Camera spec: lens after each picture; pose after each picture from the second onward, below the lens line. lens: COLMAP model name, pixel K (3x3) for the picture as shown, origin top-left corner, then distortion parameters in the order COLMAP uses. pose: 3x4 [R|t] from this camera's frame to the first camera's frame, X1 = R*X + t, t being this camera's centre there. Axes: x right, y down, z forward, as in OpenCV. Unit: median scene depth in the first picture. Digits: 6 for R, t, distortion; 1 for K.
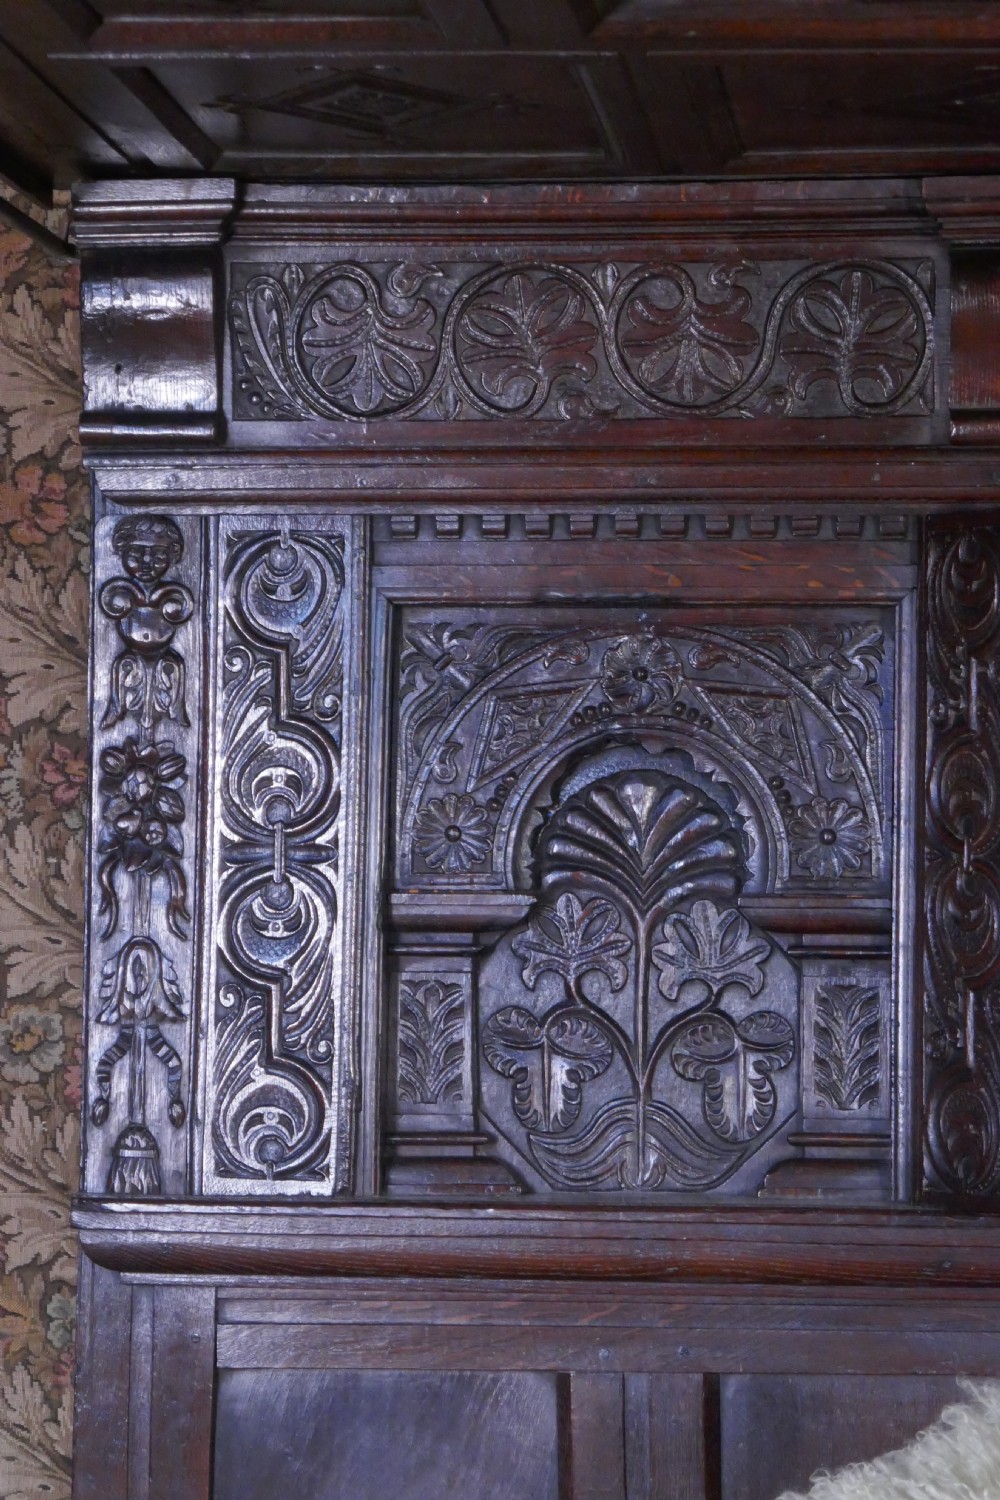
lens RADIAL K [[4992.0, 0, 500.3], [0, 4992.0, 719.6], [0, 0, 1]] dist [0.886350, -19.425671]
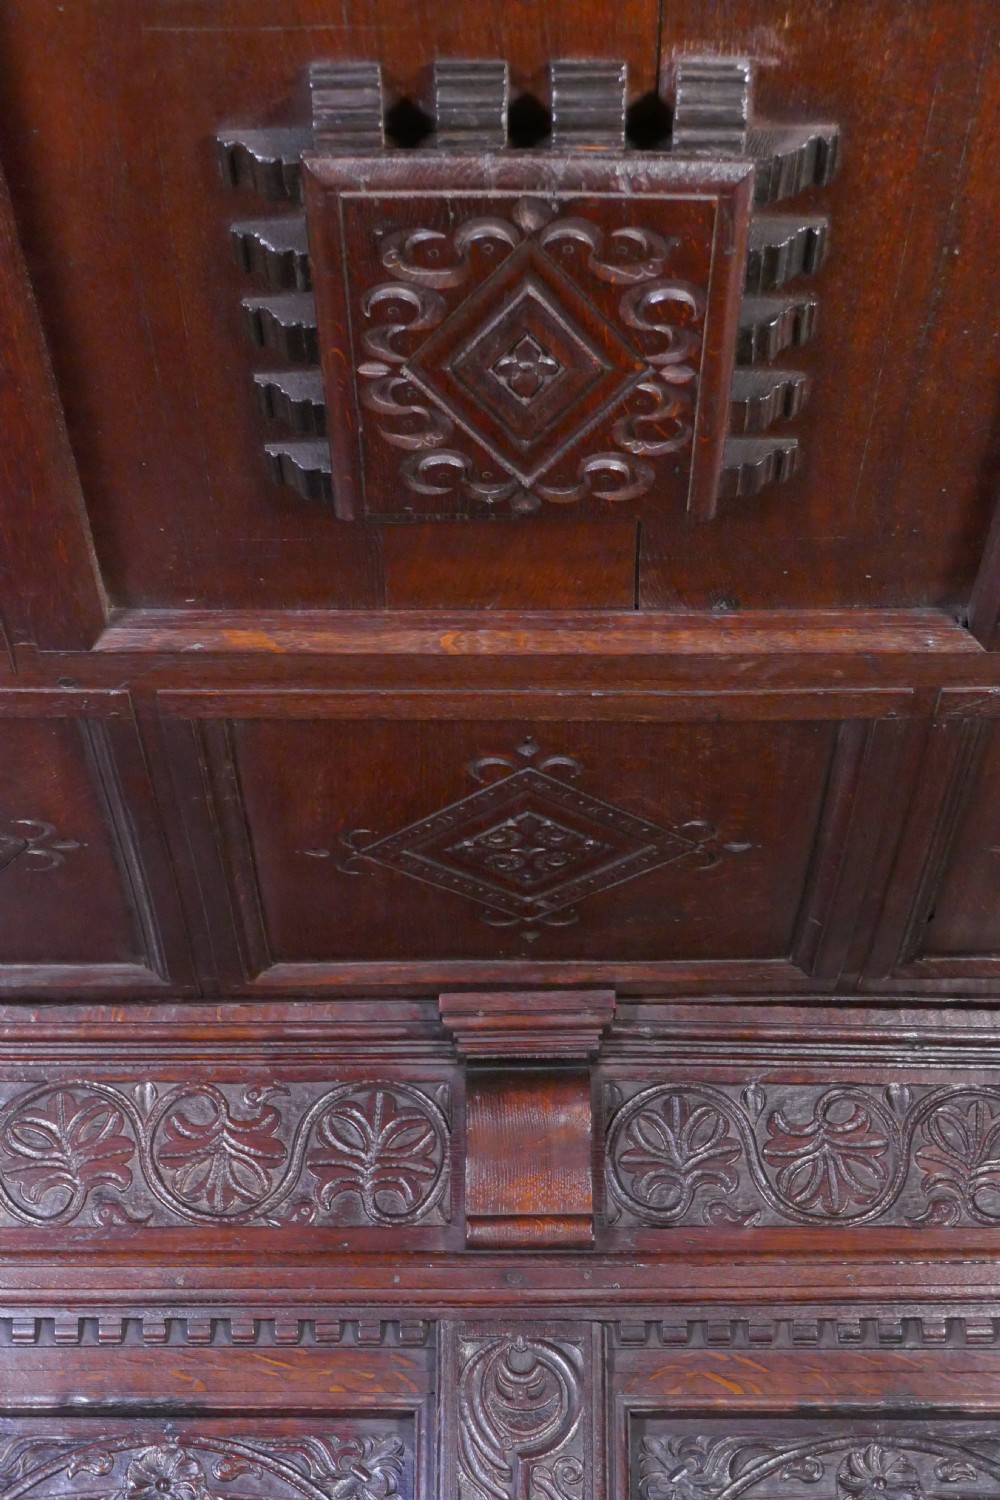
lens RADIAL K [[2898.2, 0, 490.8], [0, 2898.2, 727.4], [0, 0, 1]] dist [0.205393, -1.562846]
pose [[0.996571, 0.032430, 0.076128, 0.044203], [0.004315, 0.898384, -0.439189, 0.111984], [-0.082635, 0.438012, 0.895163, 0.404127]]
